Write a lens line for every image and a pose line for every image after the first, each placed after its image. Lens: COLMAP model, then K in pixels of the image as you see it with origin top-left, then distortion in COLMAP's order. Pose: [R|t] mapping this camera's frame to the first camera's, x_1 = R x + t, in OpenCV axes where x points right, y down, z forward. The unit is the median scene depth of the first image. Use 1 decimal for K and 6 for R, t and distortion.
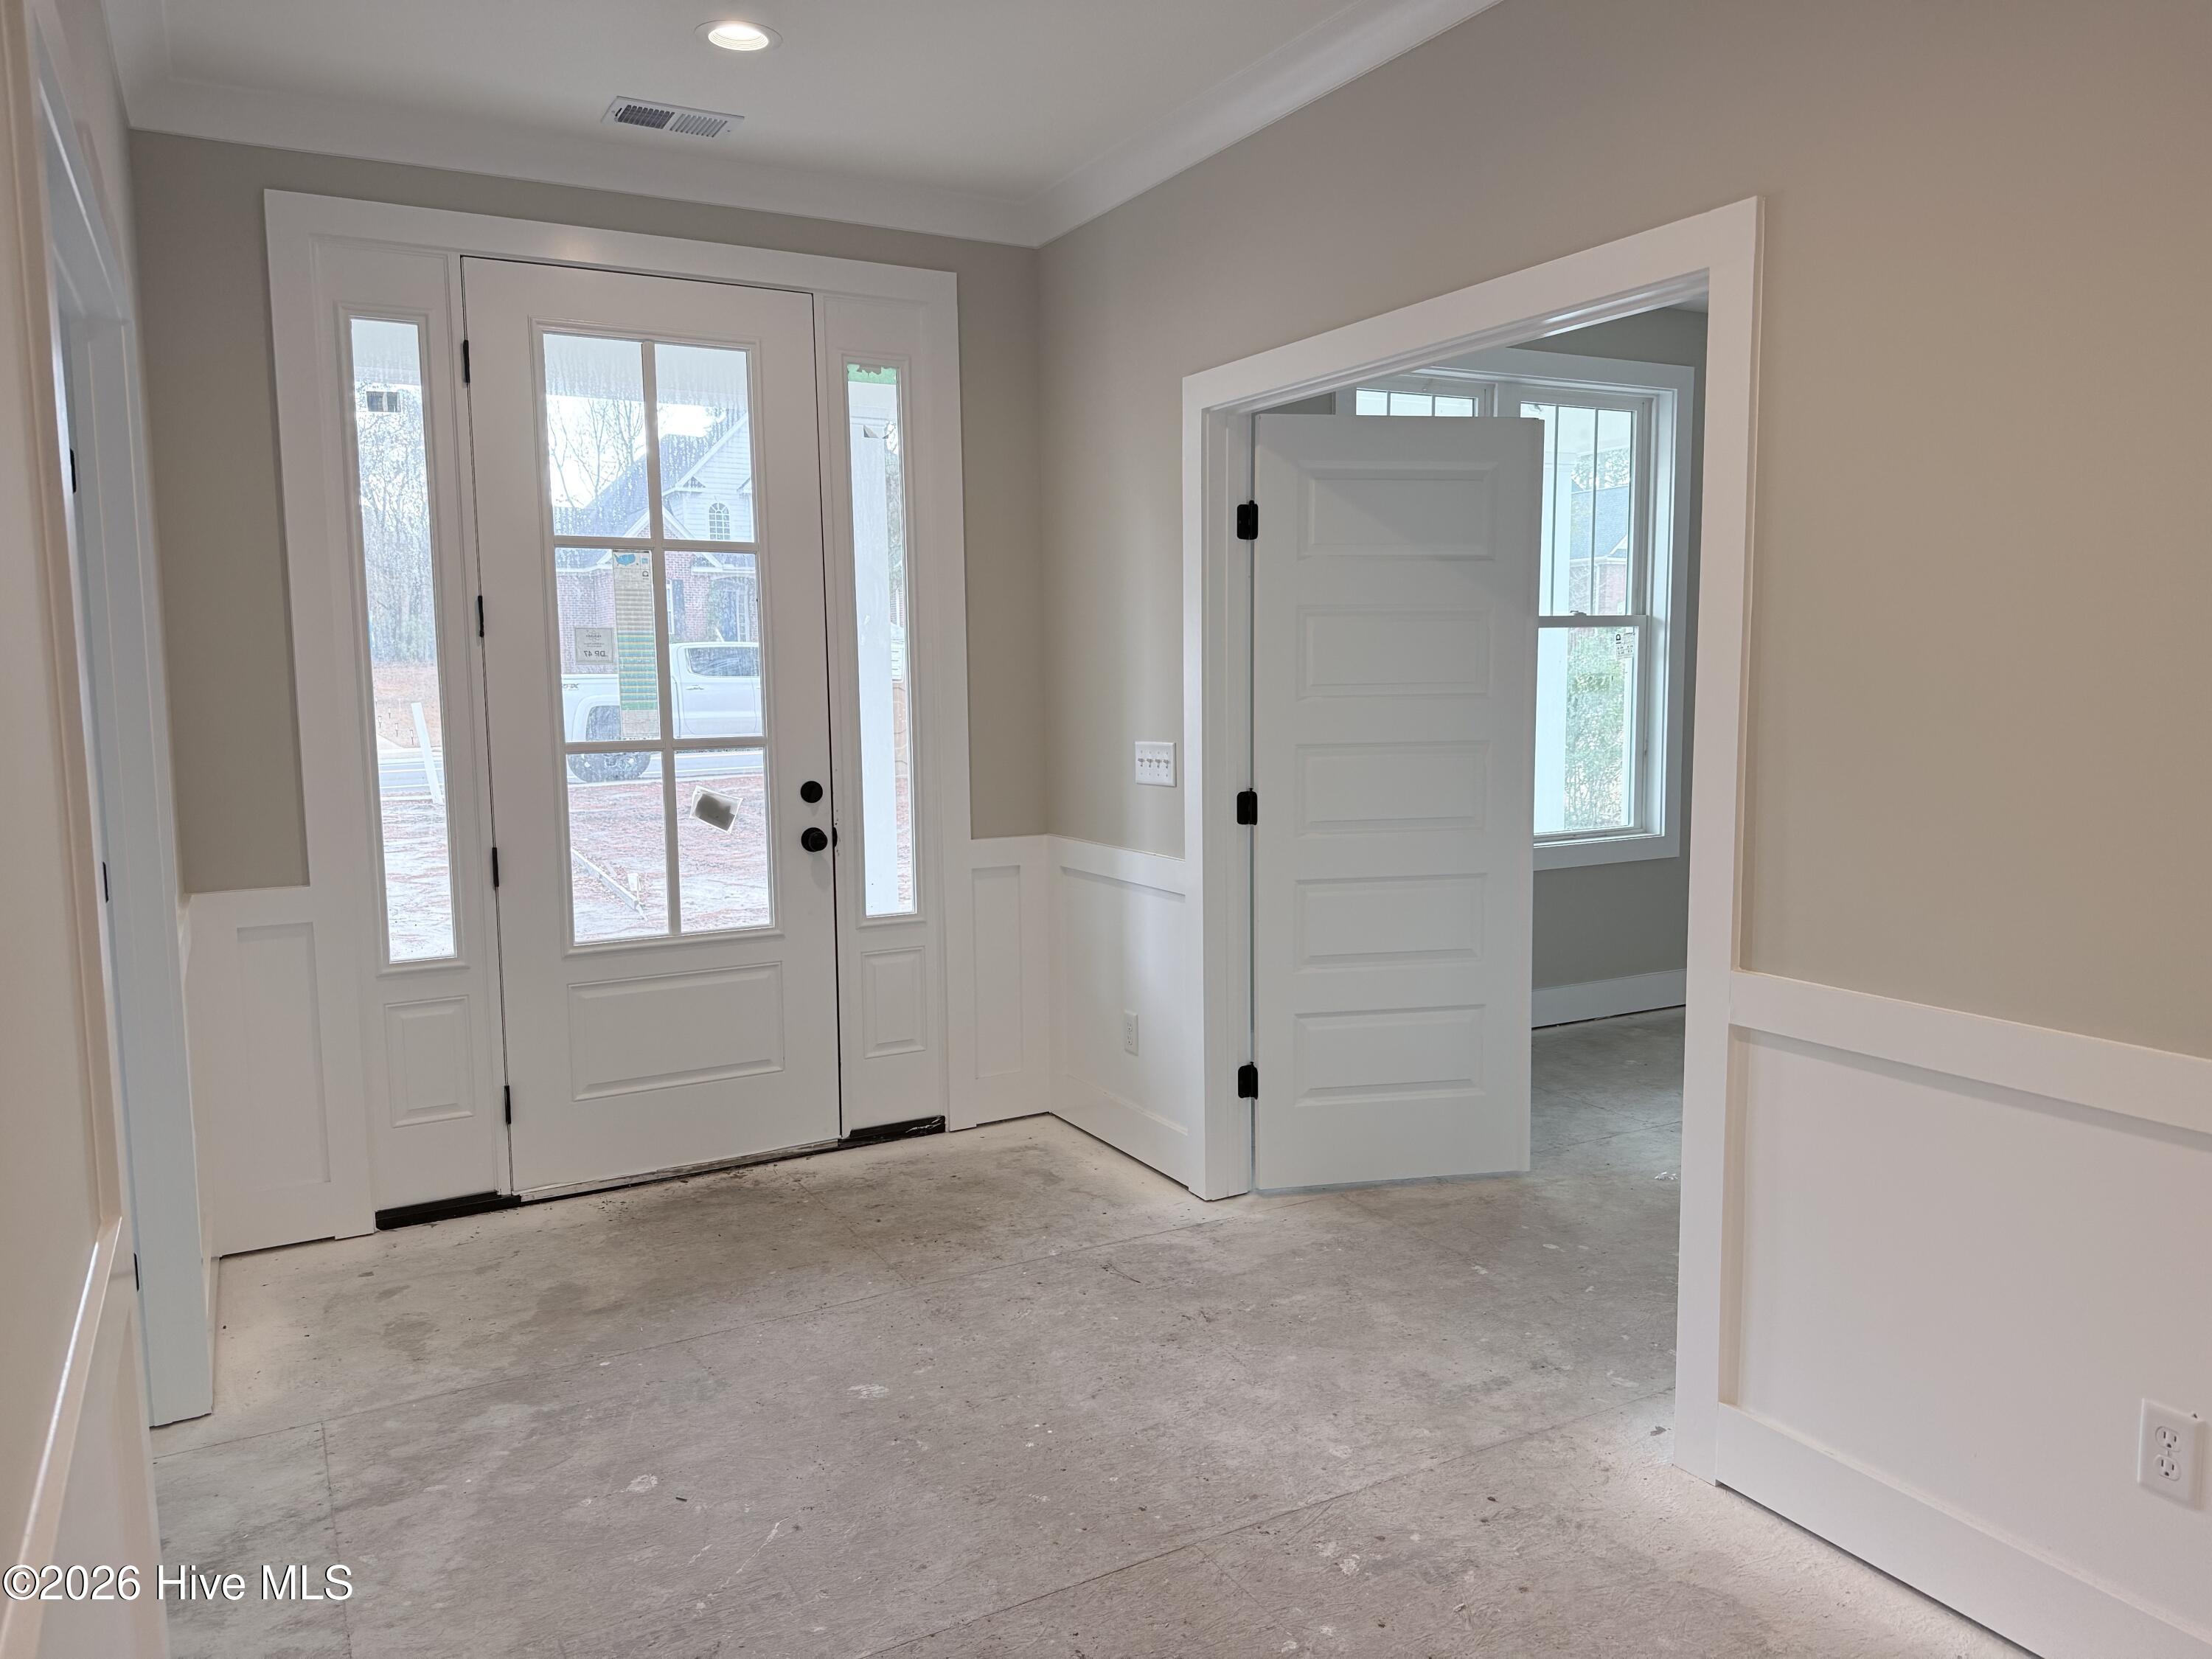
lens RADIAL K [[1569.8, 0, 1100.8], [0, 1569.8, 837.3], [0, 0, 1]] dist [0.087549, -0.098302]
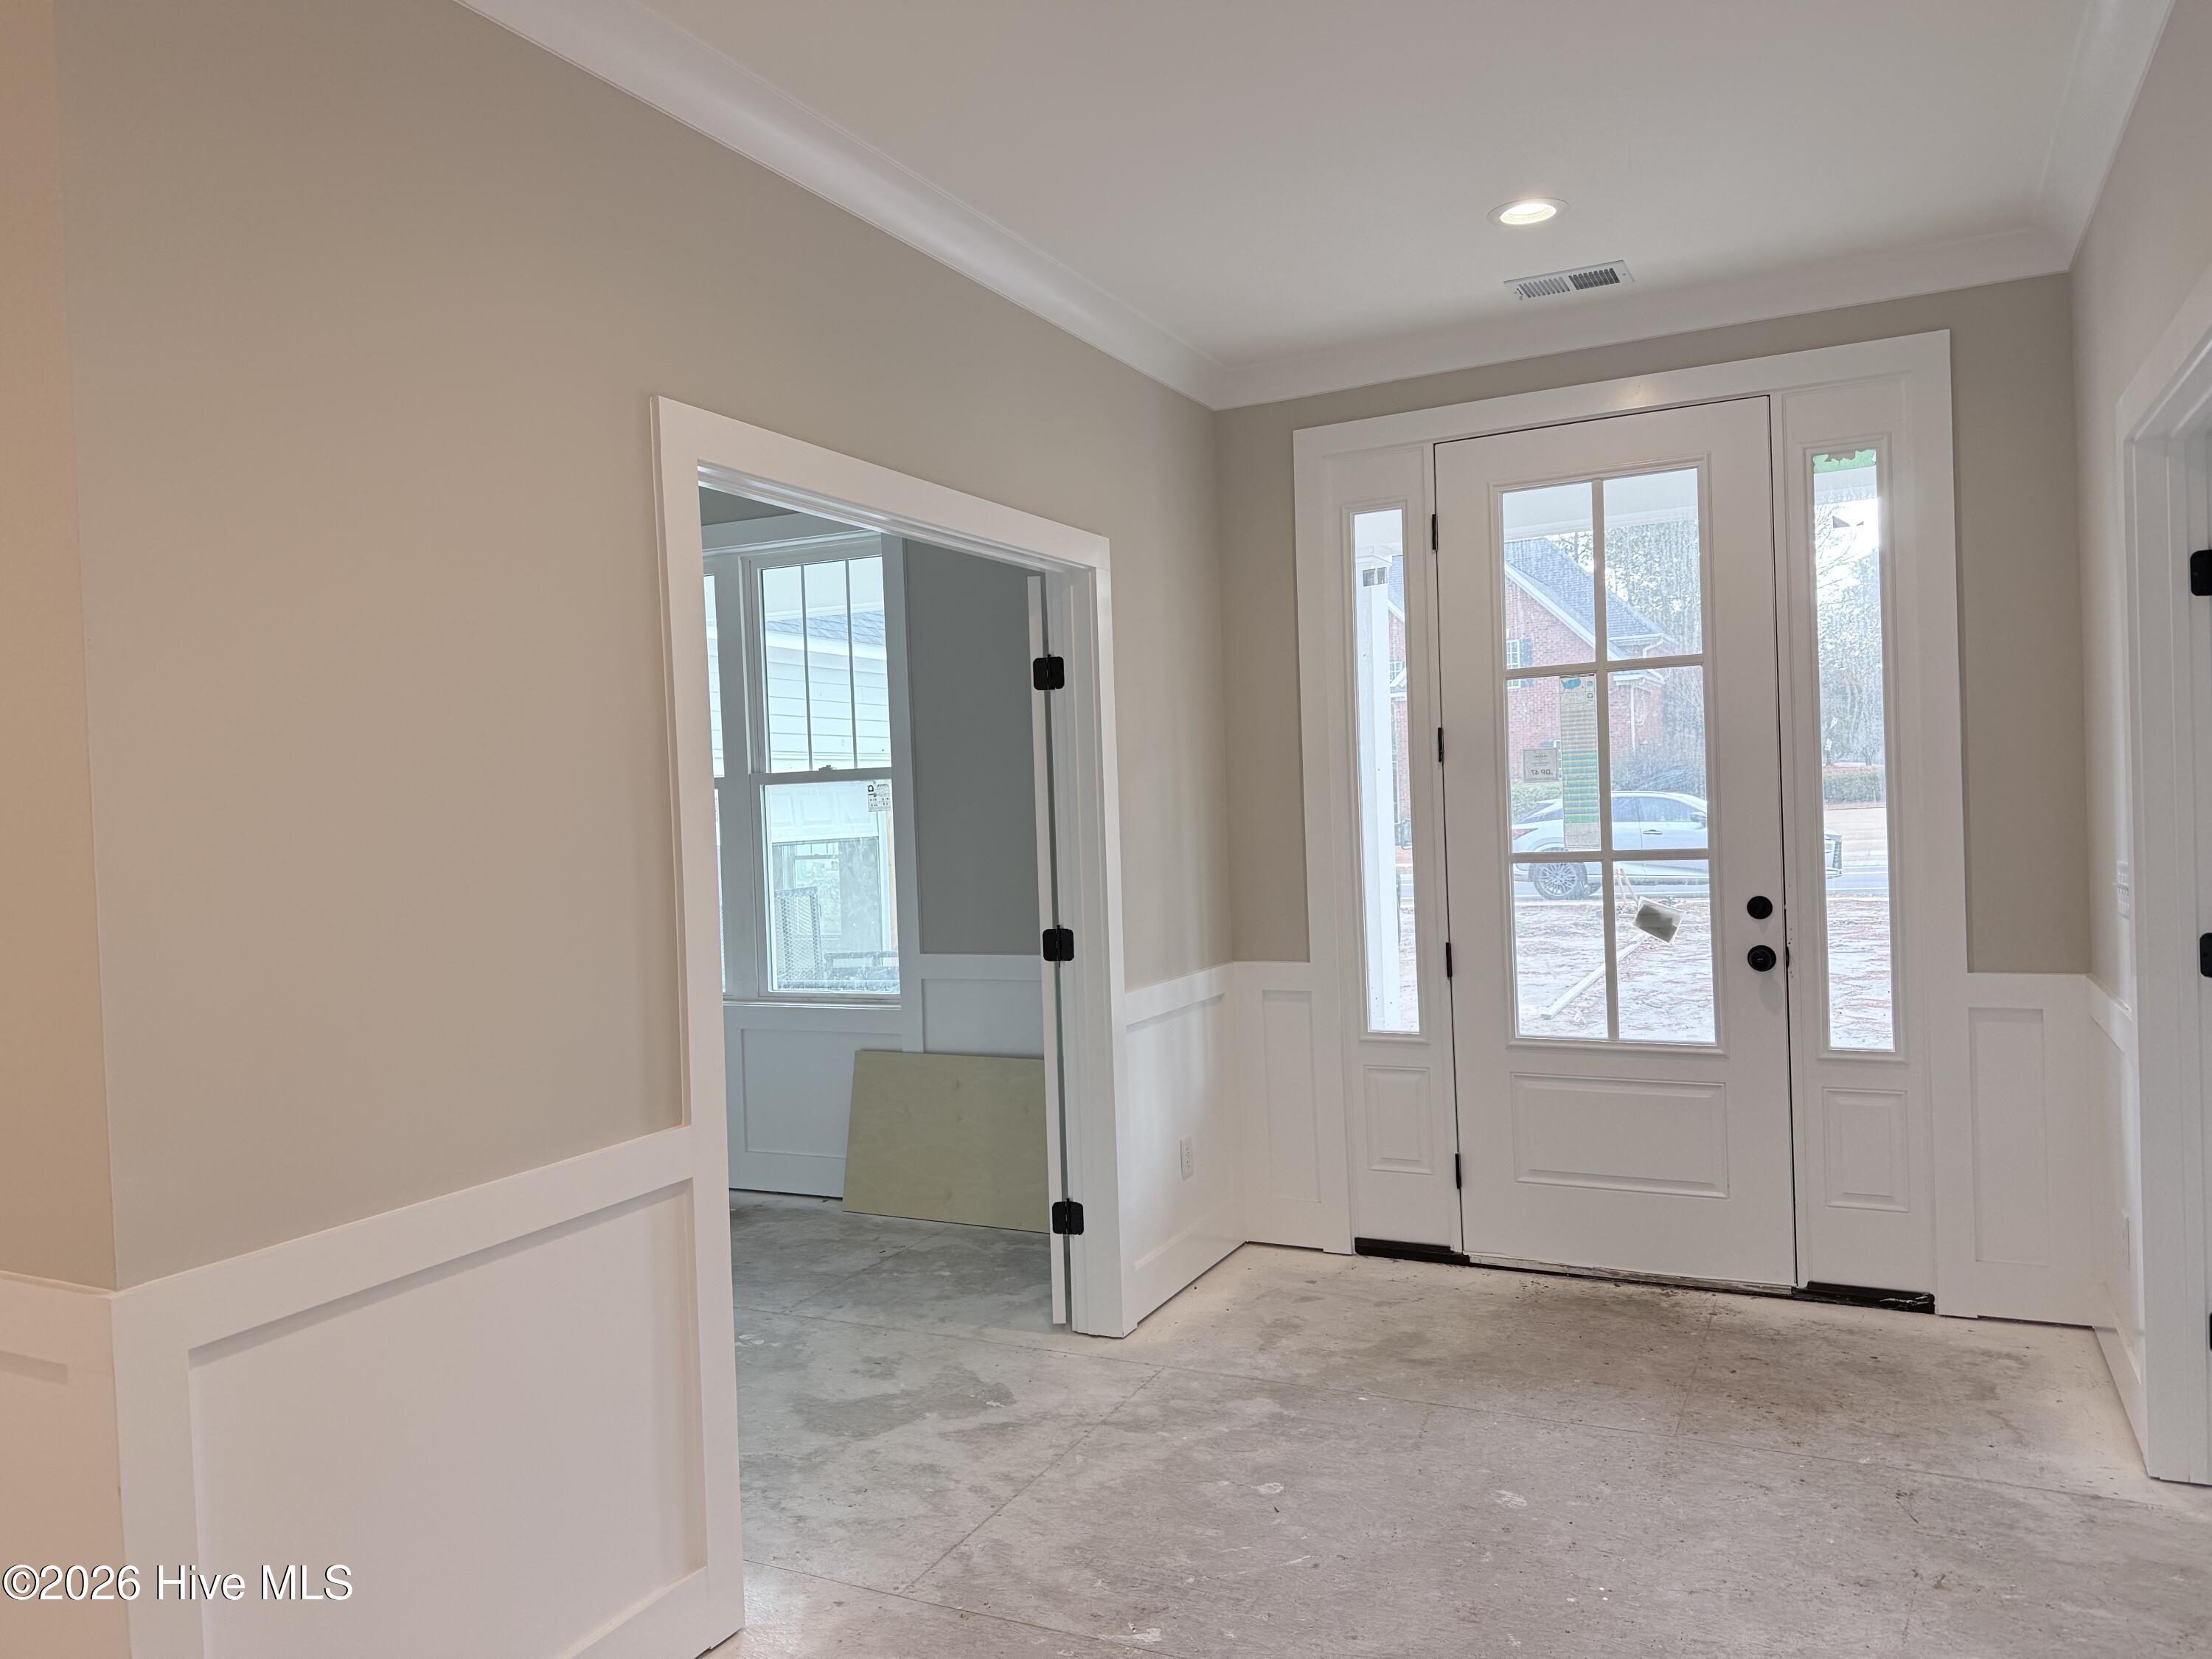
lens RADIAL K [[1562.7, 0, 1108.8], [0, 1562.7, 838.0], [0, 0, 1]] dist [0.110713, -0.101710]
pose [[0.579691, 0.009744, -0.814778, 0.390900], [-0.060109, 0.997716, -0.030834, -0.018776], [0.812616, 0.066849, 0.578953, 0.129717]]
